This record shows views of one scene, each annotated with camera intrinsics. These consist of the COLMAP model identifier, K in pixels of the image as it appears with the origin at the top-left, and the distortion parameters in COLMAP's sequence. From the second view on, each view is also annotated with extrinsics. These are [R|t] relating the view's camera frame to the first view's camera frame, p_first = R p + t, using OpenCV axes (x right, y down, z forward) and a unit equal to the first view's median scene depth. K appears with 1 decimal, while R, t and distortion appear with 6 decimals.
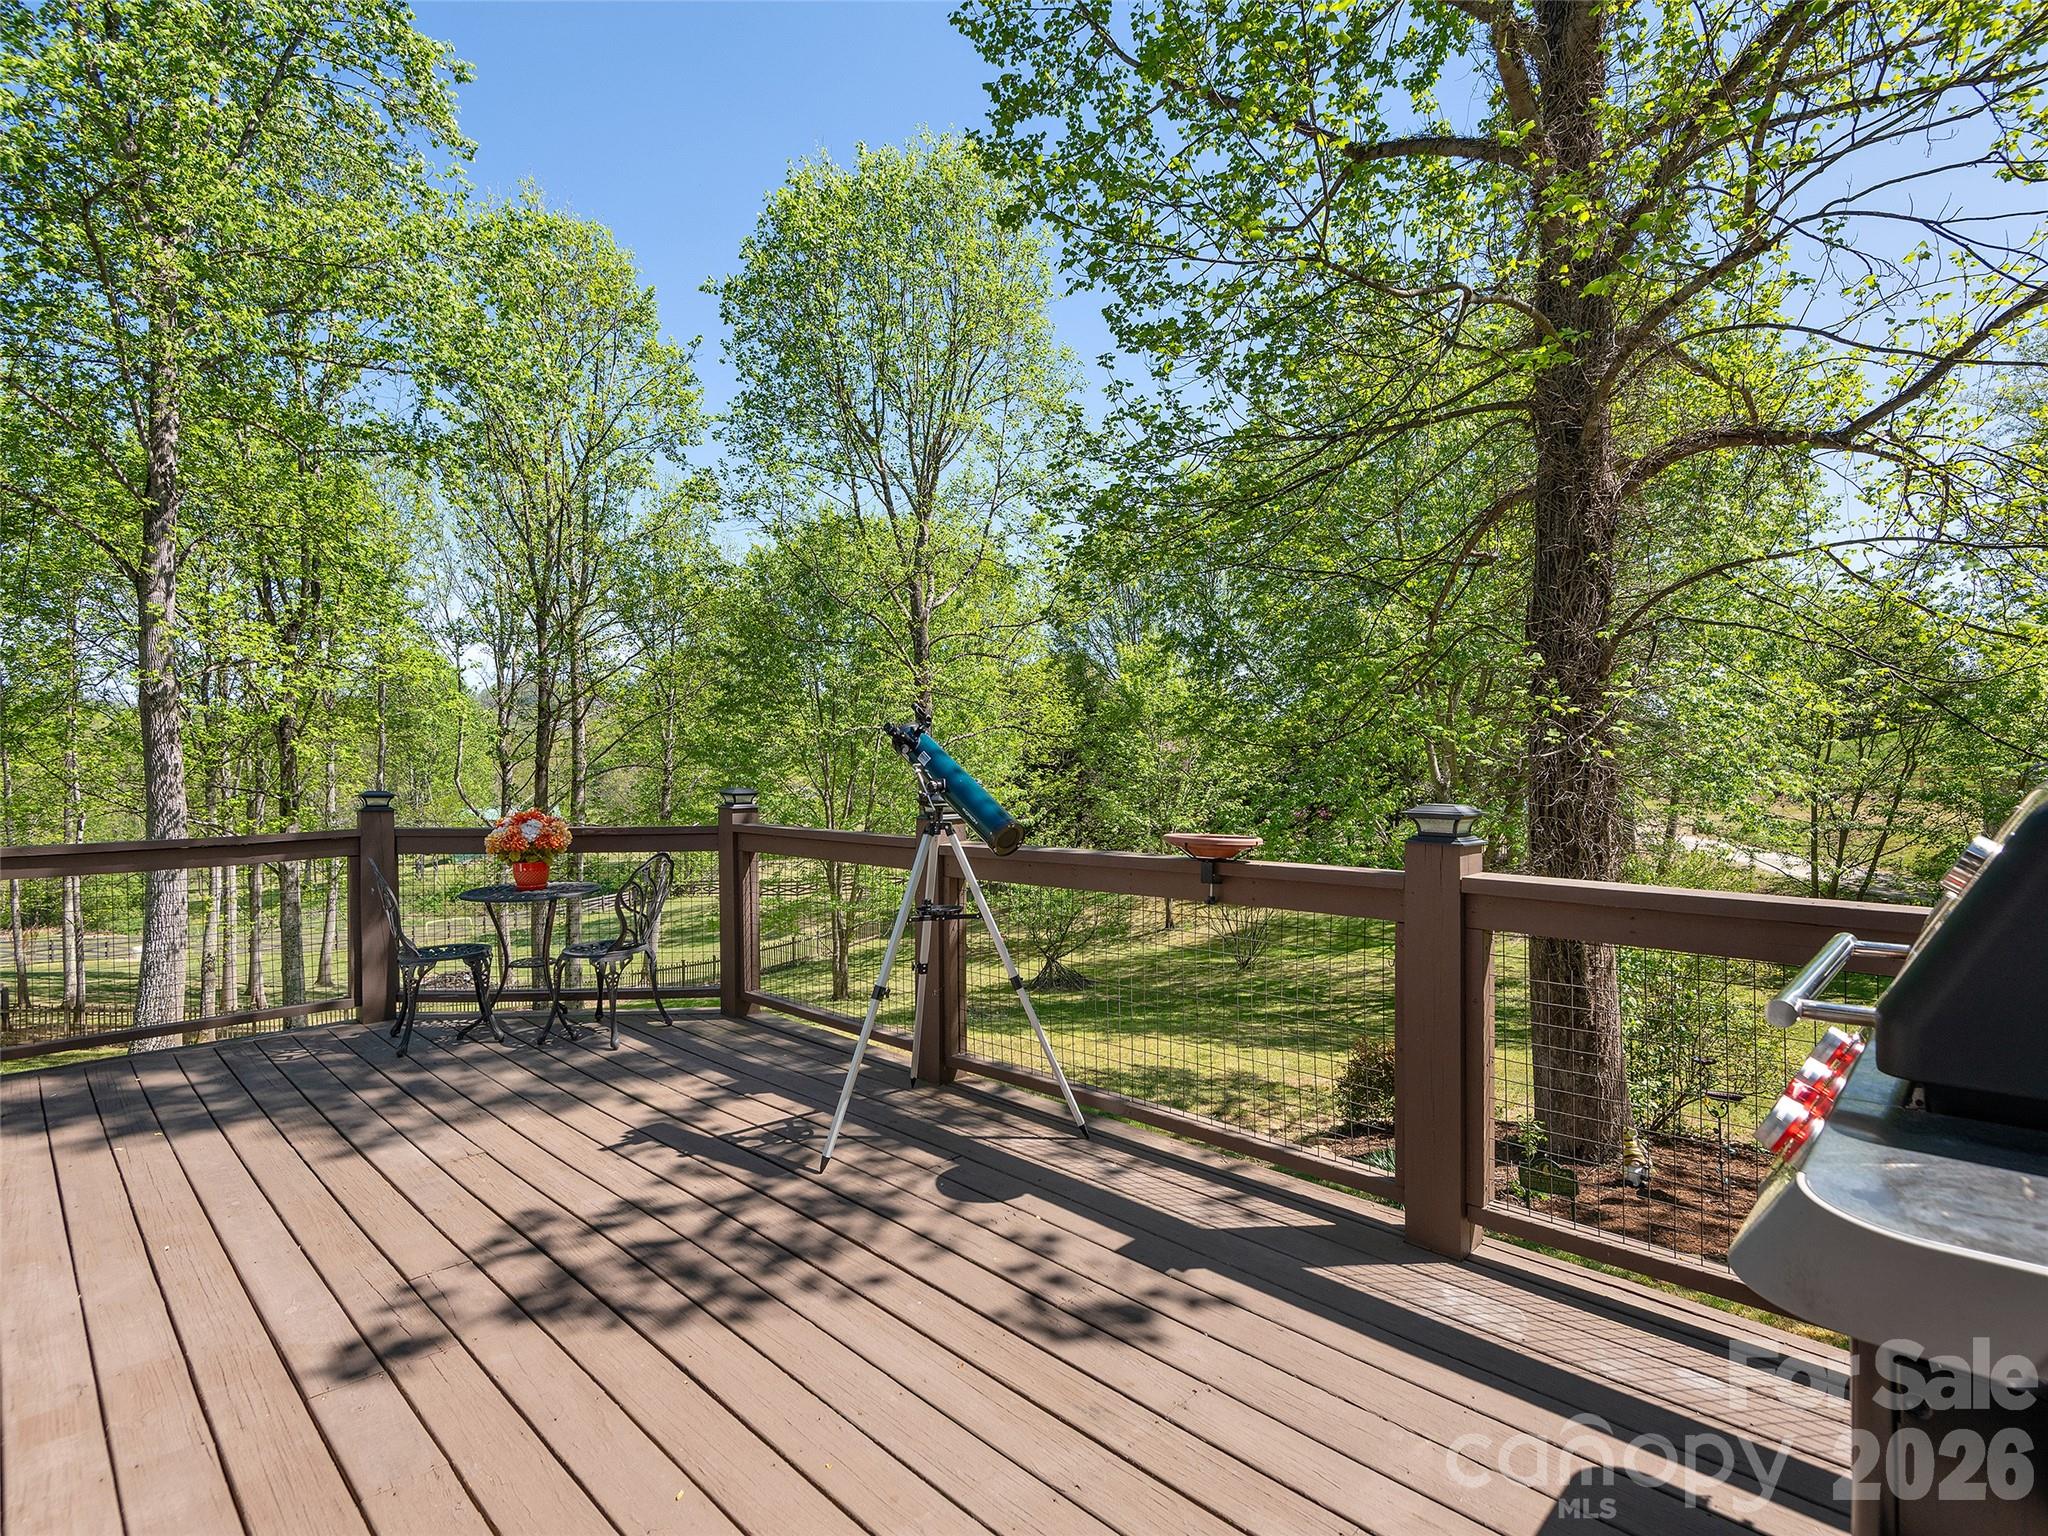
lens RADIAL K [[1042.2, 0, 1030.0], [0, 1042.2, 753.3], [0, 0, 1]] dist [0.051370, -0.000276]
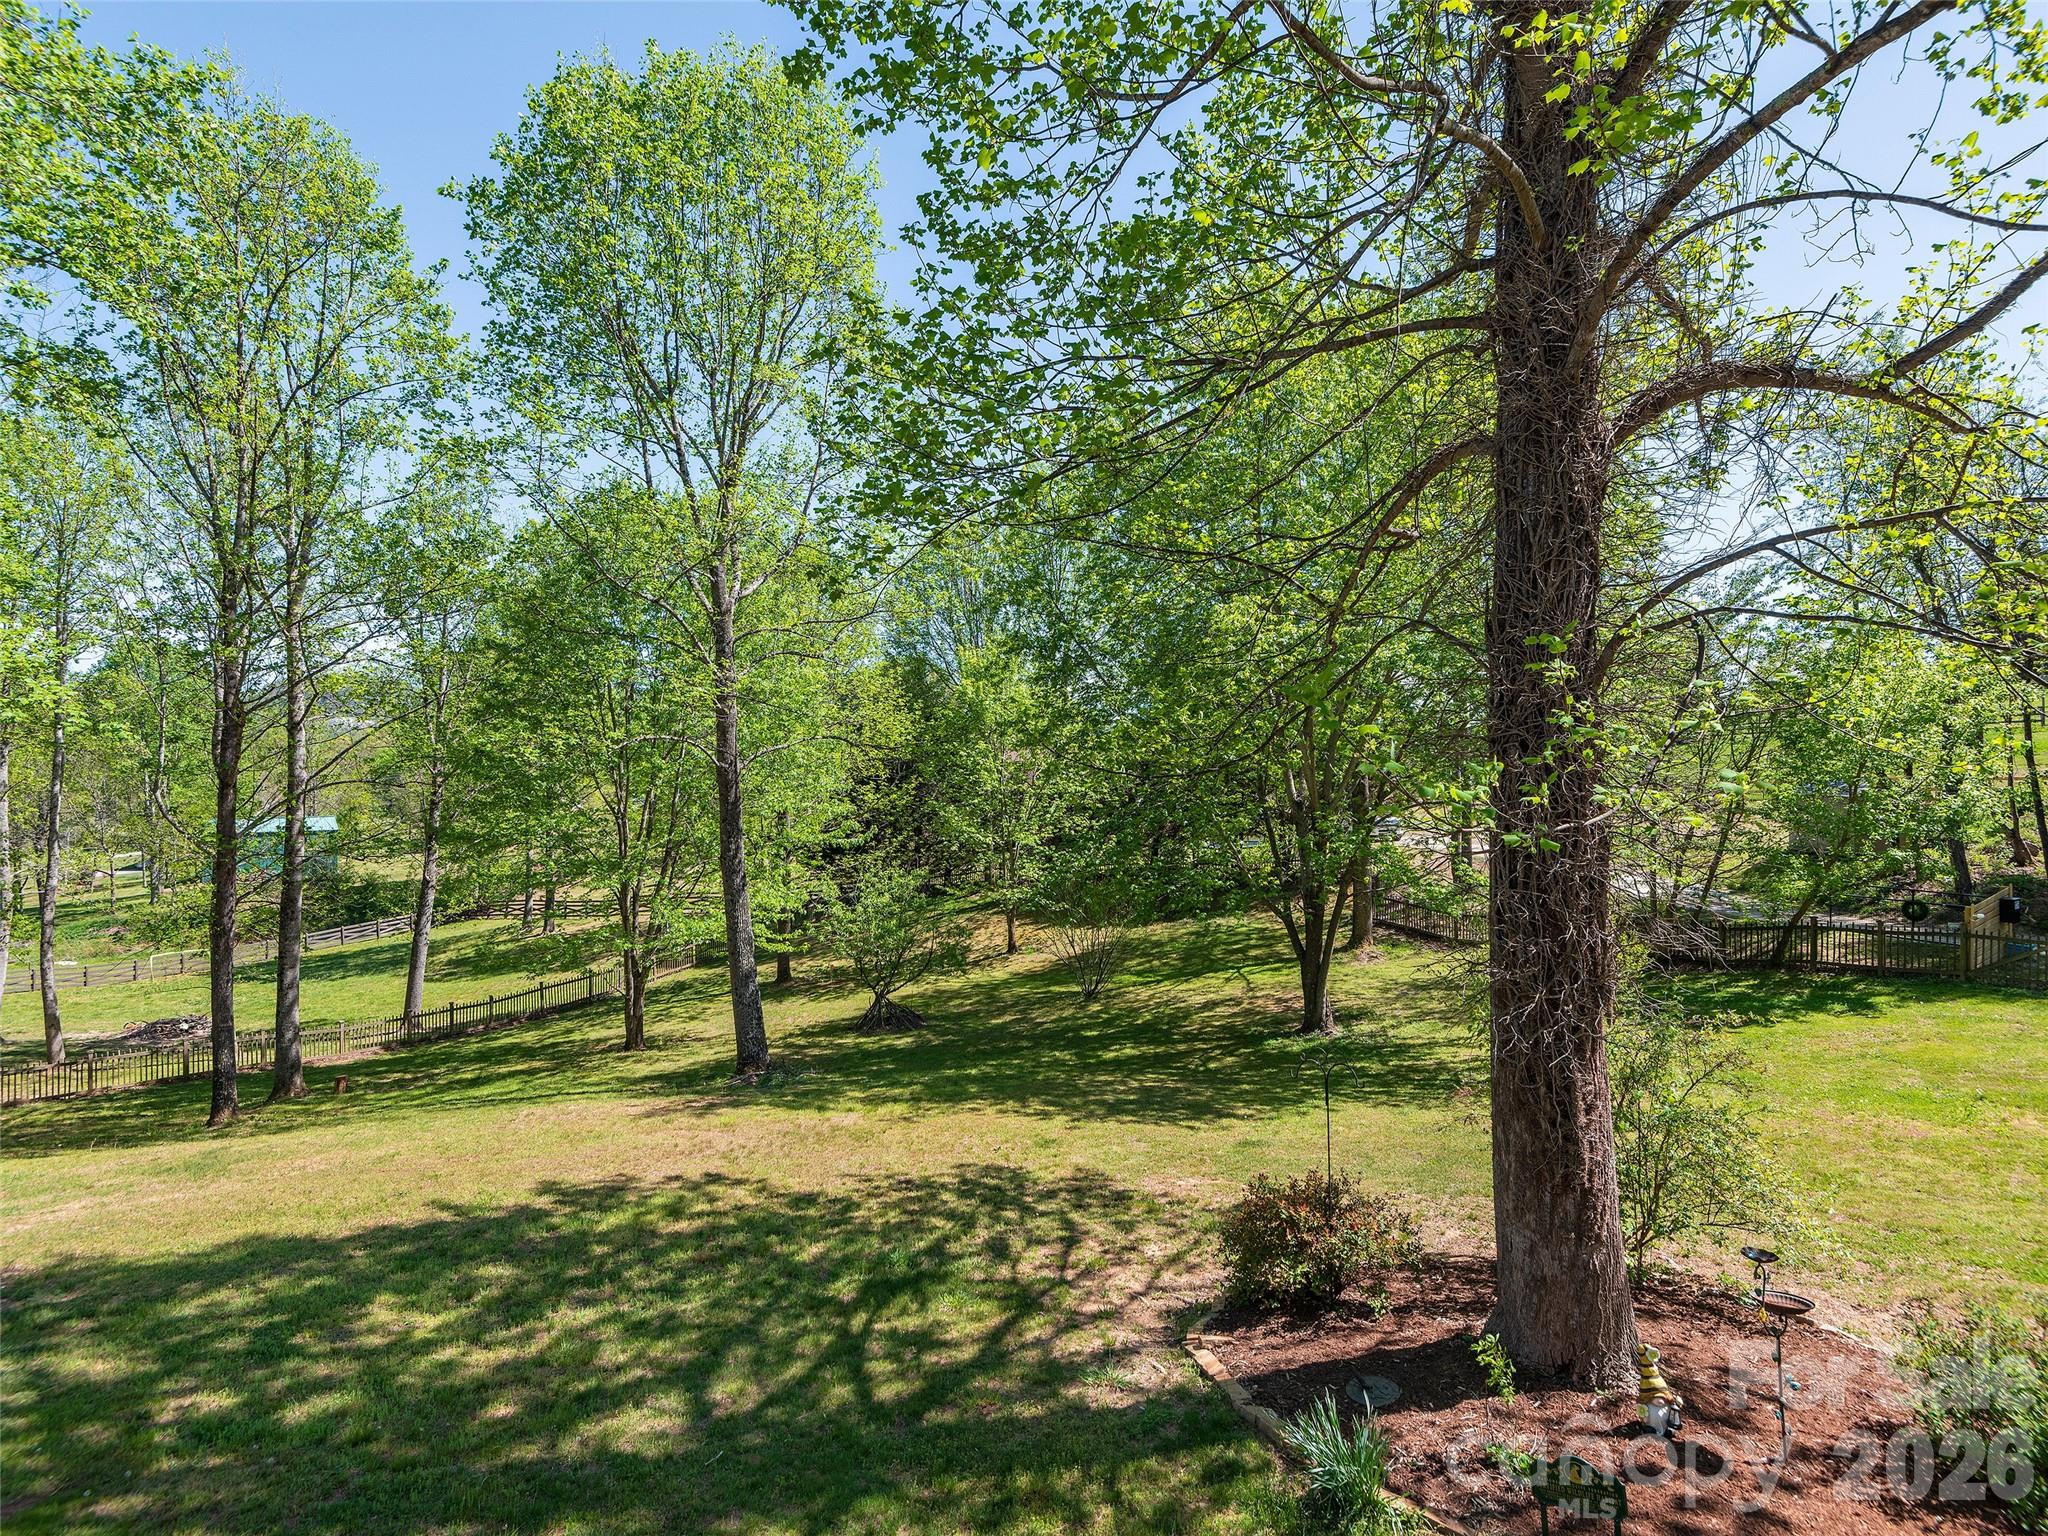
lens RADIAL K [[1034.9, 0, 1024.0], [0, 1034.9, 768.0], [0, 0, 1]] dist [0.042836, -0.027756]
pose [[0.990140, 0.005614, 0.139966, 0.019978], [-0.006934, 0.999936, 0.008945, -0.008902], [-0.139907, -0.009827, 0.990116, 0.115142]]
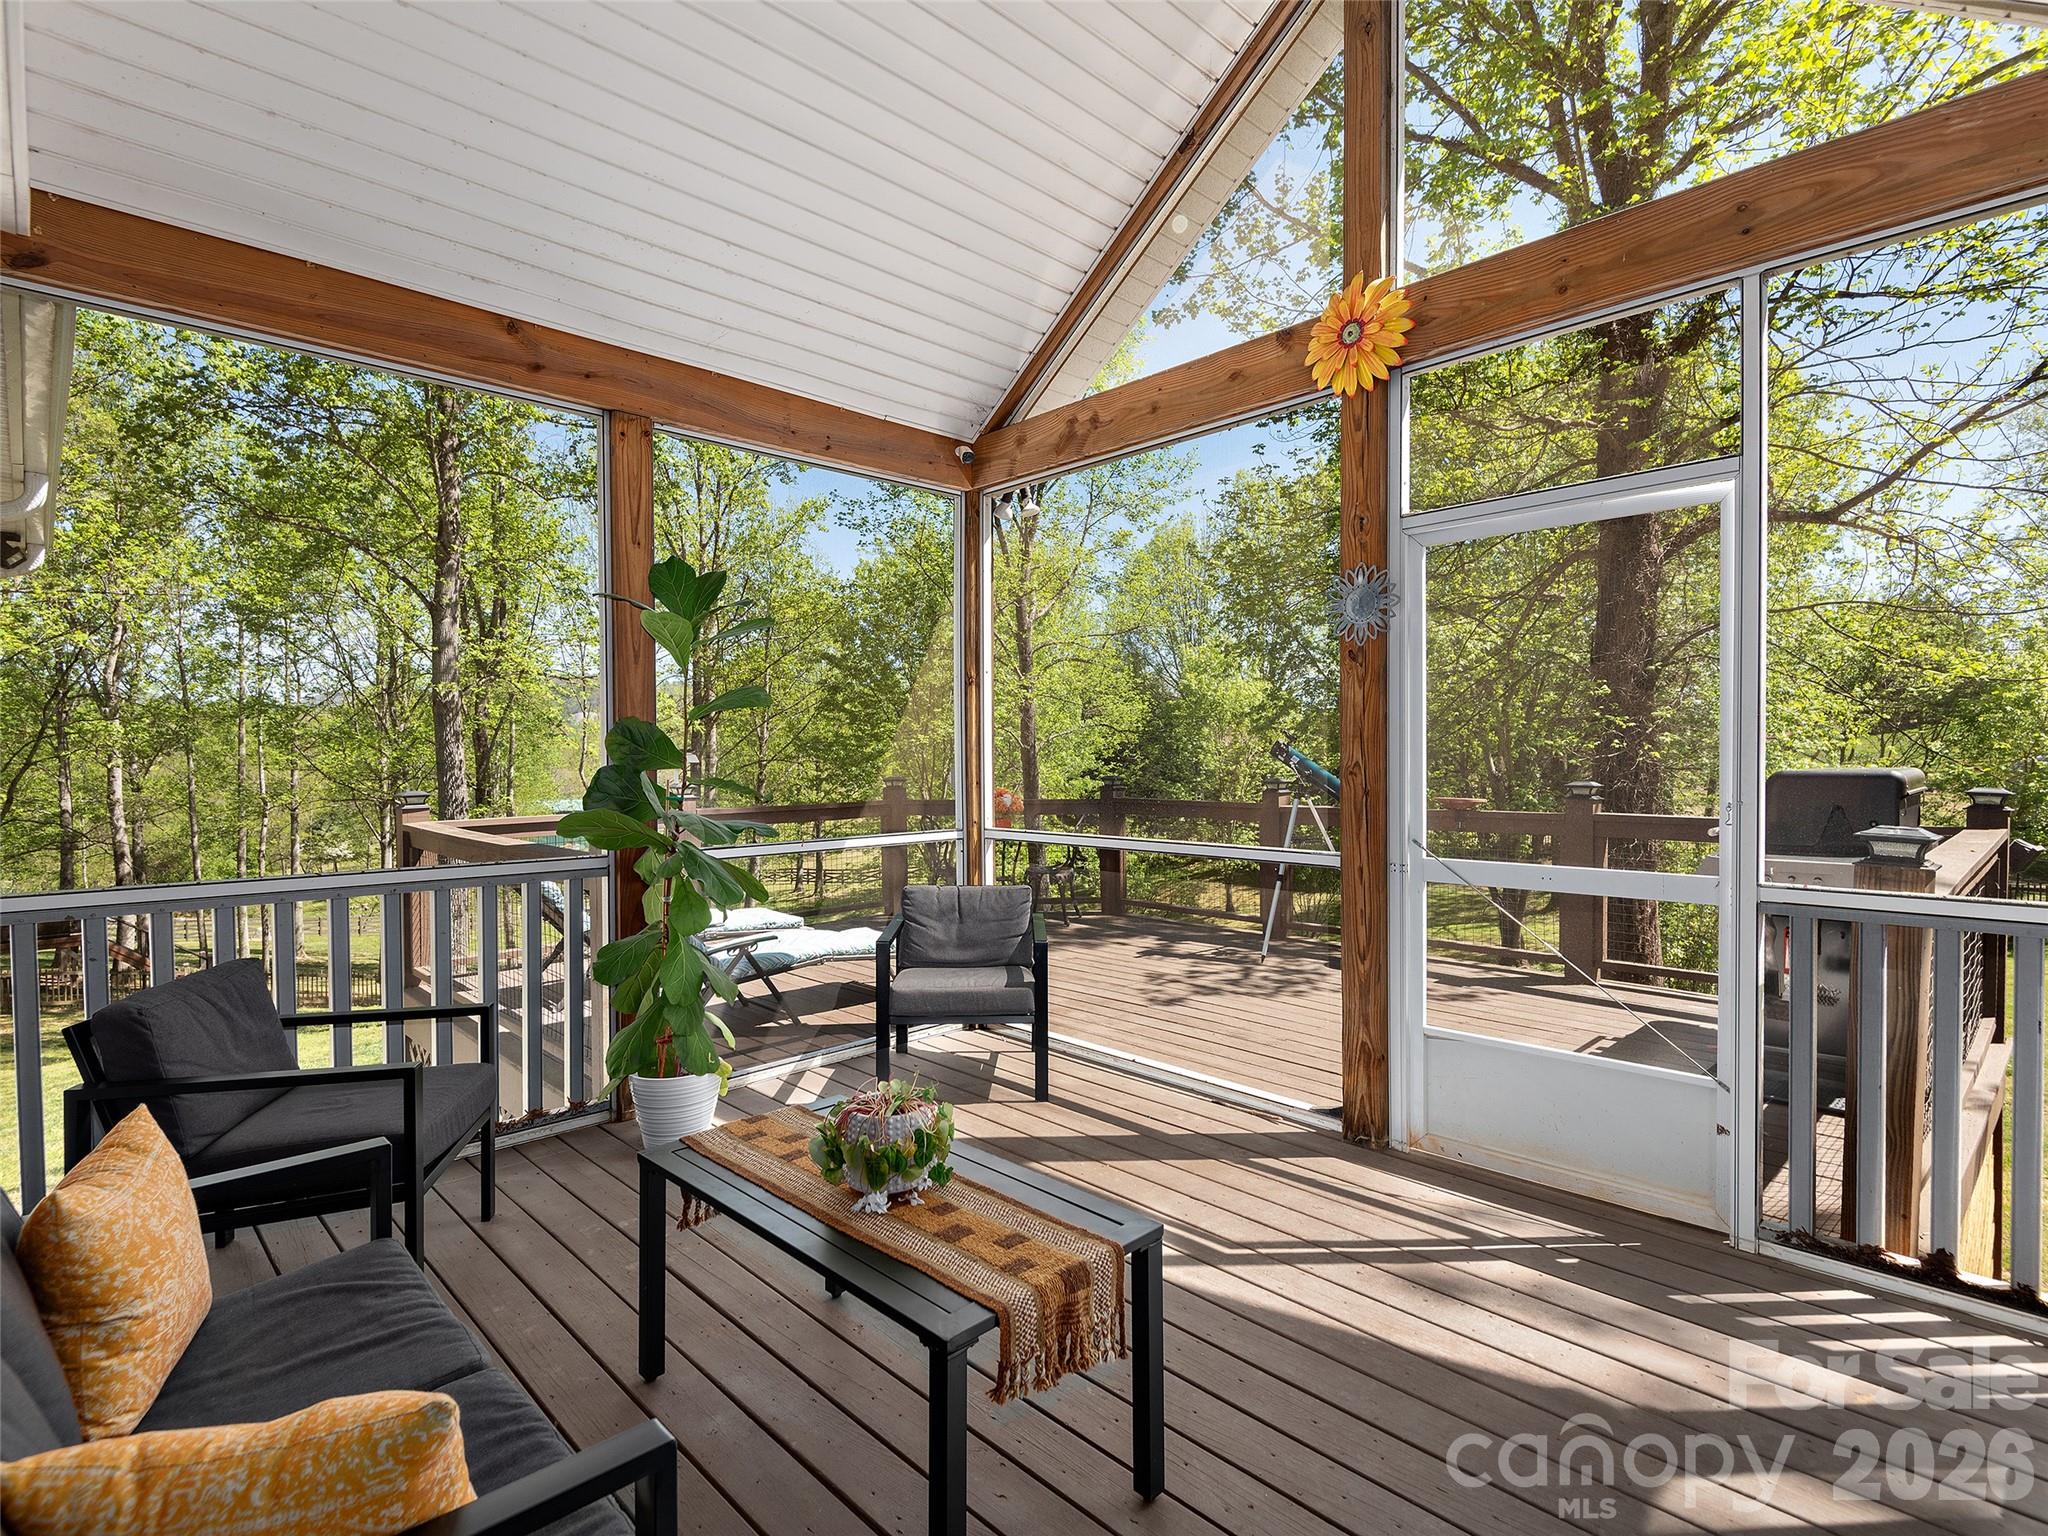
lens RADIAL K [[1042.2, 0, 1030.0], [0, 1042.2, 753.3], [0, 0, 1]] dist [0.051370, -0.000276]
pose [[0.999553, -0.000318, -0.029890, -0.059284], [0.000499, 0.999982, 0.006054, -0.001689], [0.029888, -0.006067, 0.999535, -0.107229]]
